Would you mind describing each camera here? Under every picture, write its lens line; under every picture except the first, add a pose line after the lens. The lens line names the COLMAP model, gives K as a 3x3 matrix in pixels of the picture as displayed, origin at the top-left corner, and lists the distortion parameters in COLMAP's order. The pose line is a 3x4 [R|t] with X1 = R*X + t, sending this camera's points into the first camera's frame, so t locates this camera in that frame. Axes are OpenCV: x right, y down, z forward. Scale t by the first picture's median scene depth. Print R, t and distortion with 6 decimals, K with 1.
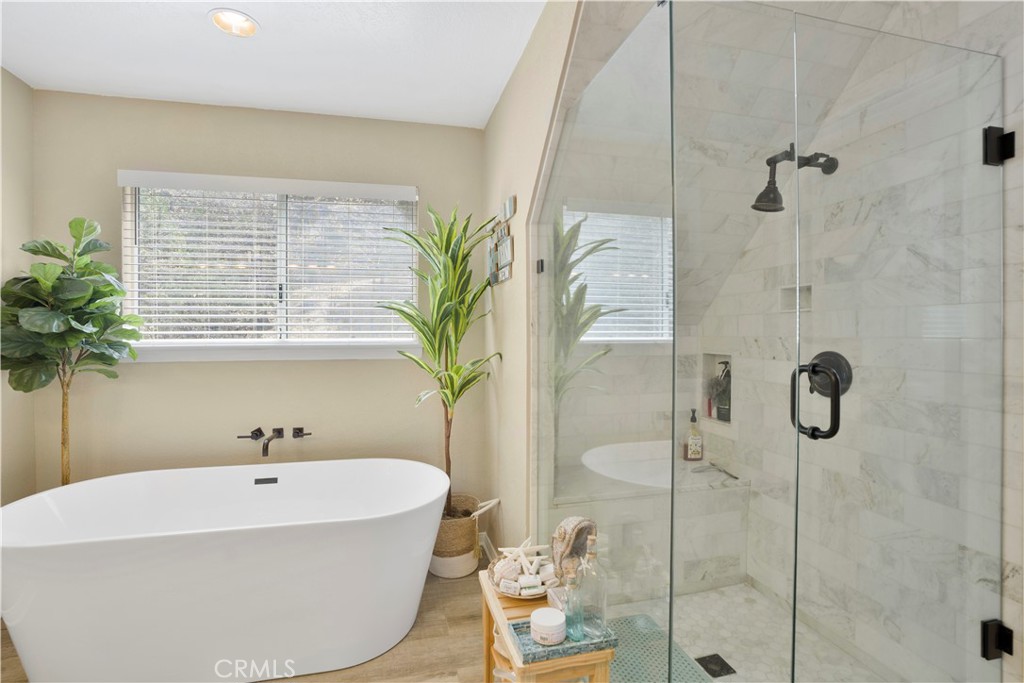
lens RADIAL K [[475.2, 0, 512.0], [0, 475.2, 341.5], [0, 0, 1]] dist [-0.000847, 0.000587]
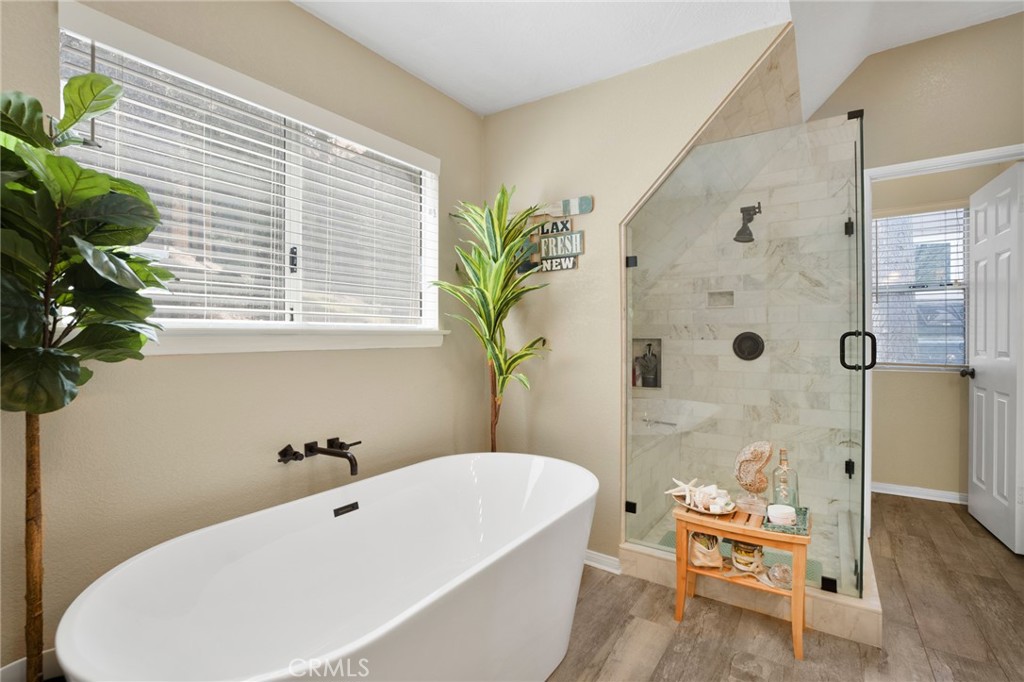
lens RADIAL K [[480.8, 0, 510.3], [0, 480.8, 344.2], [0, 0, 1]] dist [0.001534, 0.000277]
pose [[0.738703, -0.012673, 0.673911, -1.073880], [0.016275, 0.999867, 0.000963, 0.048738], [-0.673834, 0.010256, 0.738812, 0.341177]]
